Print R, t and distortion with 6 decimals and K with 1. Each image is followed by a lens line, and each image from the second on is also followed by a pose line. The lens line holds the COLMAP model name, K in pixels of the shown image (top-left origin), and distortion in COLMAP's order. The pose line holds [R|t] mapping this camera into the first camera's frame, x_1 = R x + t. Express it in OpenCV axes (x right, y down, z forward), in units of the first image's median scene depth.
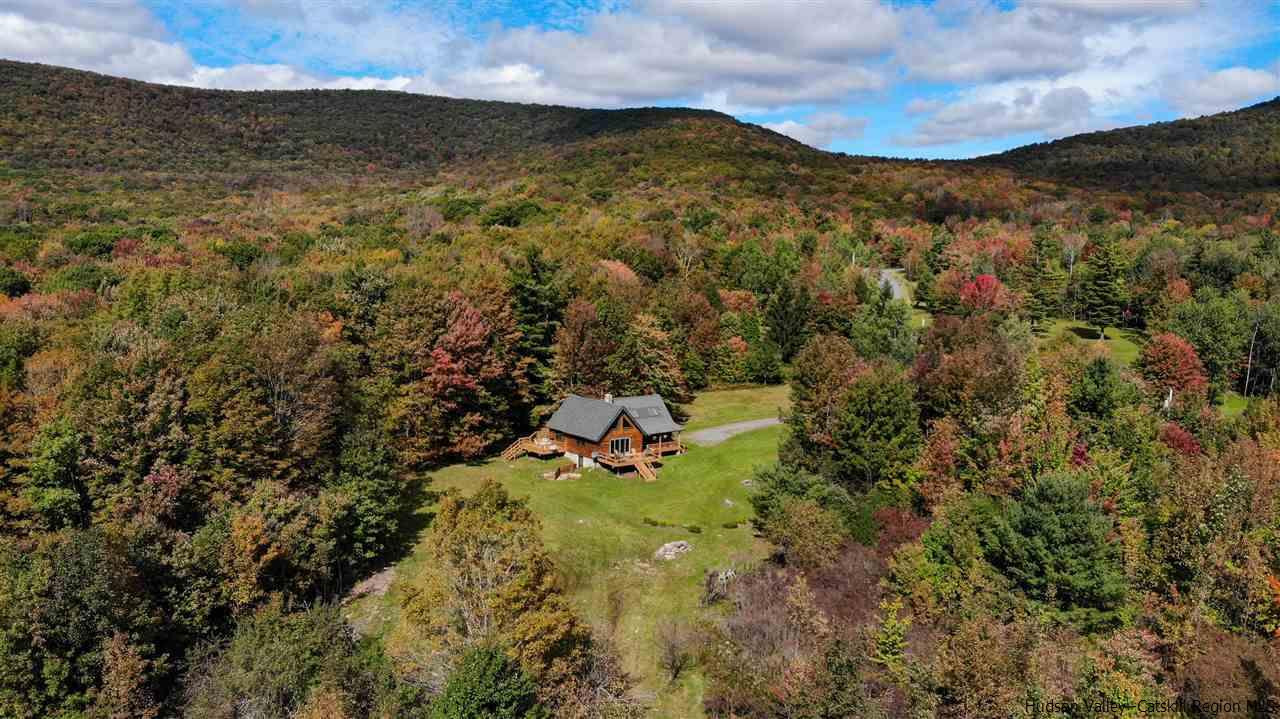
lens RADIAL K [[932.3, 0, 640.0], [0, 932.3, 359.5], [0, 0, 1]] dist [0.130256, -0.321429]
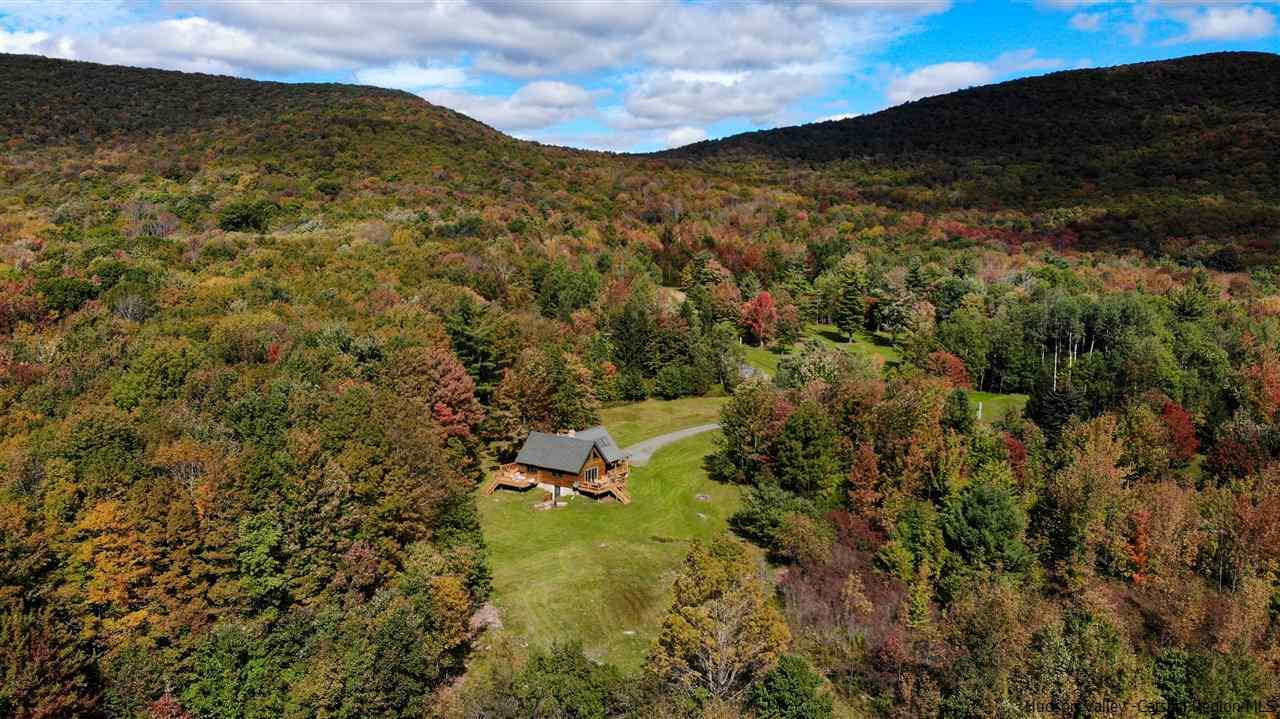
lens RADIAL K [[932.3, 0, 640.0], [0, 932.3, 359.5], [0, 0, 1]] dist [0.130256, -0.321429]
pose [[0.939441, -0.040781, 0.340274, -0.299200], [0.032285, 0.999010, 0.030595, -0.072444], [-0.341185, -0.017756, 0.939828, -0.105934]]
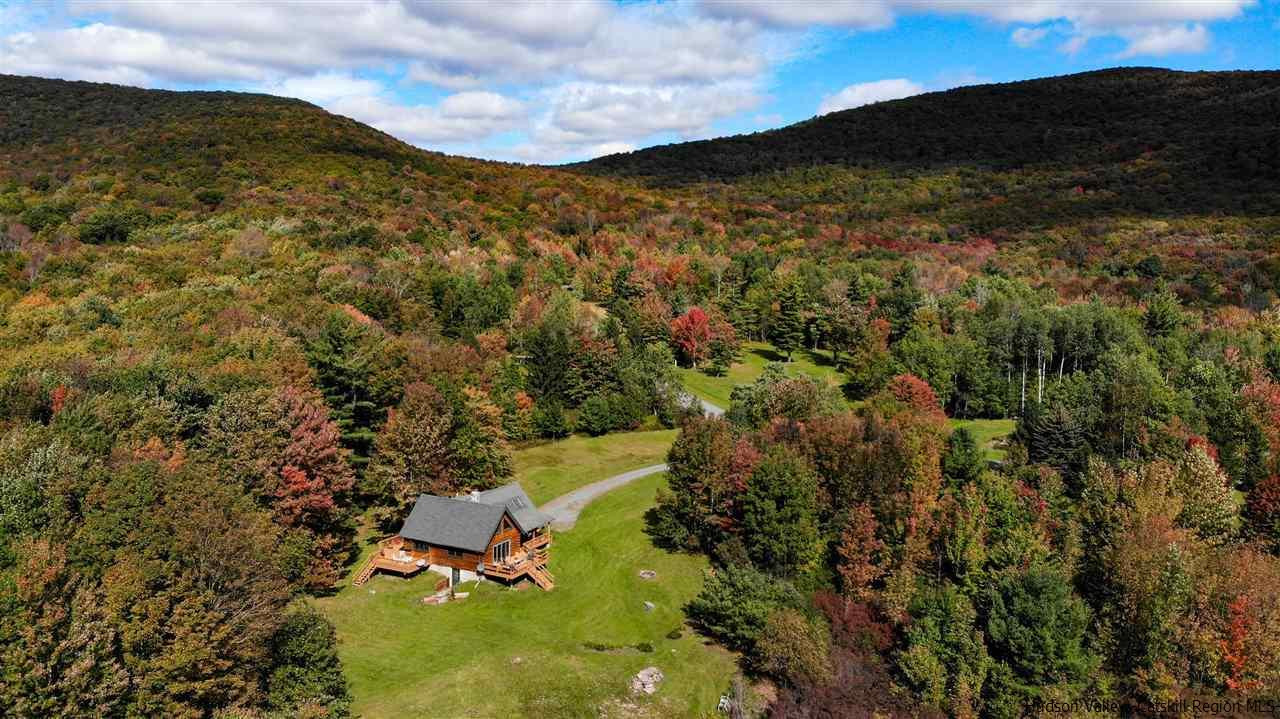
lens RADIAL K [[932.3, 0, 640.0], [0, 932.3, 359.5], [0, 0, 1]] dist [0.130256, -0.321429]
pose [[0.902927, -0.048504, 0.427047, -0.230465], [0.044809, 0.998820, 0.018704, -0.084729], [-0.427451, 0.002247, 0.904036, 0.108950]]
